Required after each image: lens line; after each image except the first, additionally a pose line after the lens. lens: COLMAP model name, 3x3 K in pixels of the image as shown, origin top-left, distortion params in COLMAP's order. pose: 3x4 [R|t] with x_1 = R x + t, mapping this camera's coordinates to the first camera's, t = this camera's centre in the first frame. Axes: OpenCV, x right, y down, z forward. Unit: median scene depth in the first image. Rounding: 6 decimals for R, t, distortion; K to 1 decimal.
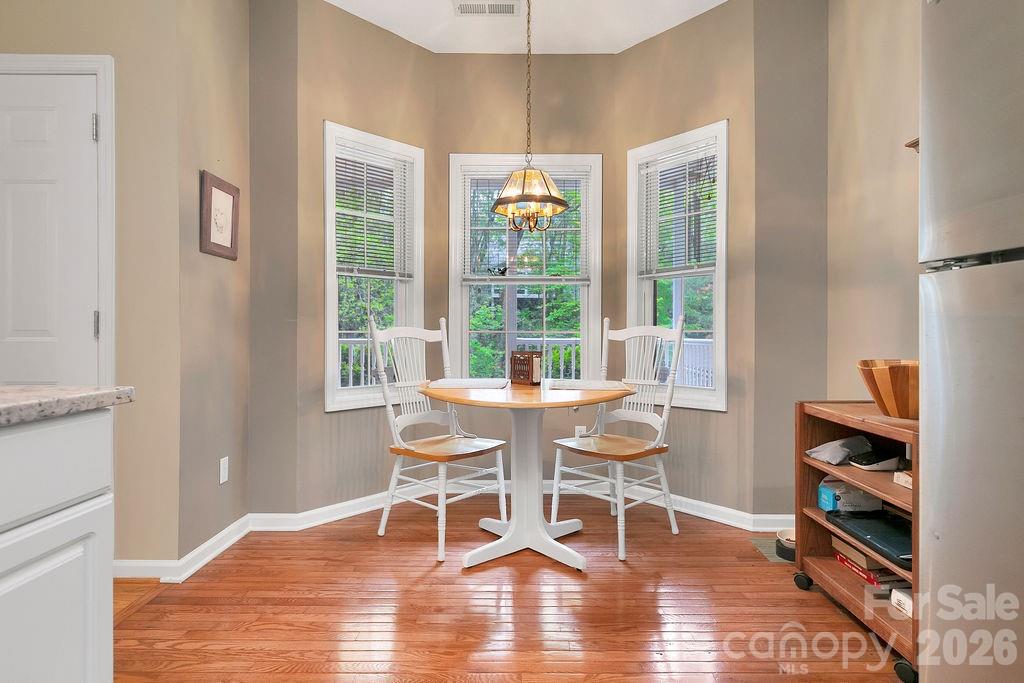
lens RADIAL K [[557.2, 0, 511.6], [0, 557.2, 338.6], [0, 0, 1]] dist [0.005391, -0.002833]
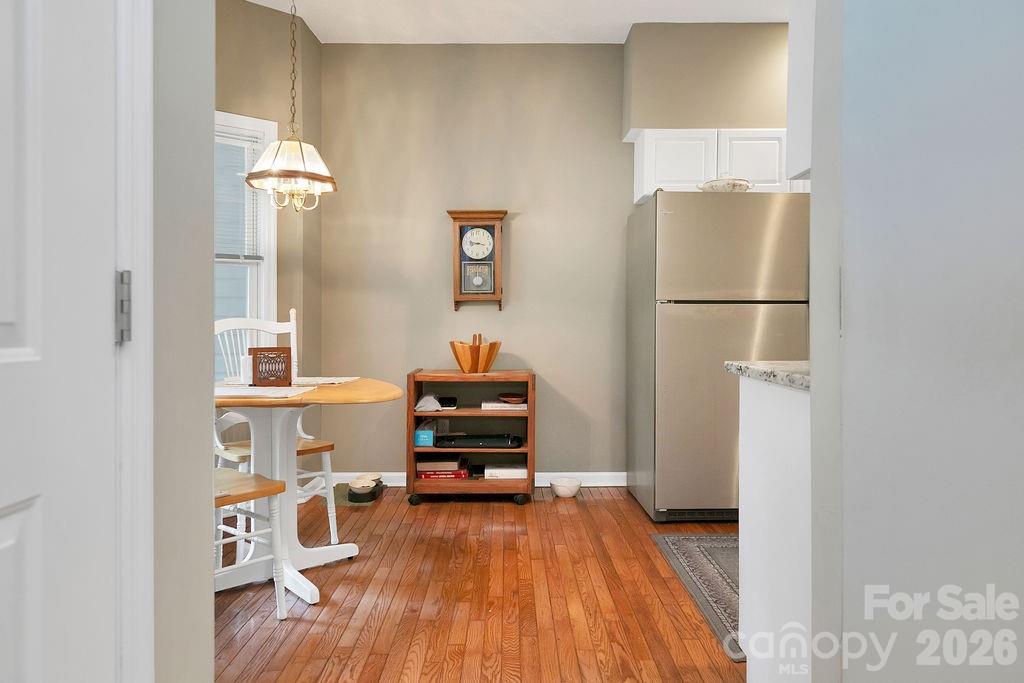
lens RADIAL K [[701.2, 0, 498.5], [0, 701.2, 324.6], [0, 0, 1]] dist [0.024763, -0.000853]
pose [[-0.000370, -0.002022, 0.999998, -1.103641], [0.012802, 0.999916, 0.002026, -0.010108], [-0.999918, 0.012802, -0.000344, 0.686679]]
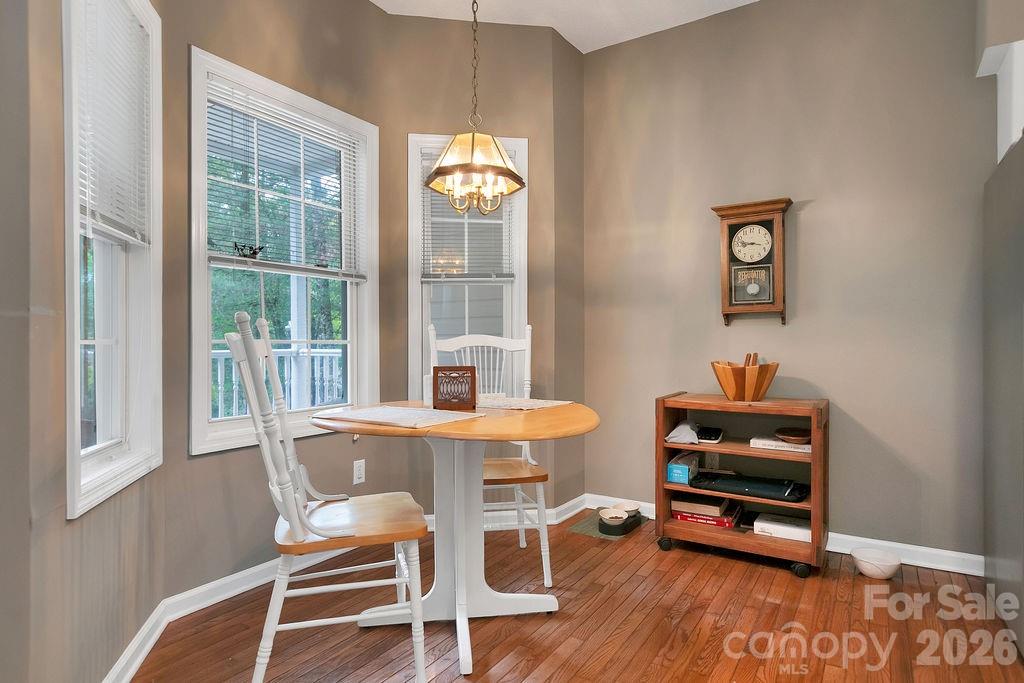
lens RADIAL K [[573.8, 0, 511.8], [0, 573.8, 342.7], [0, 0, 1]] dist [0.002757, -0.000212]
pose [[0.532005, -0.001832, 0.846739, -0.635796], [0.010520, 0.999935, -0.004446, -0.005836], [-0.846676, 0.011273, 0.531989, 0.533965]]
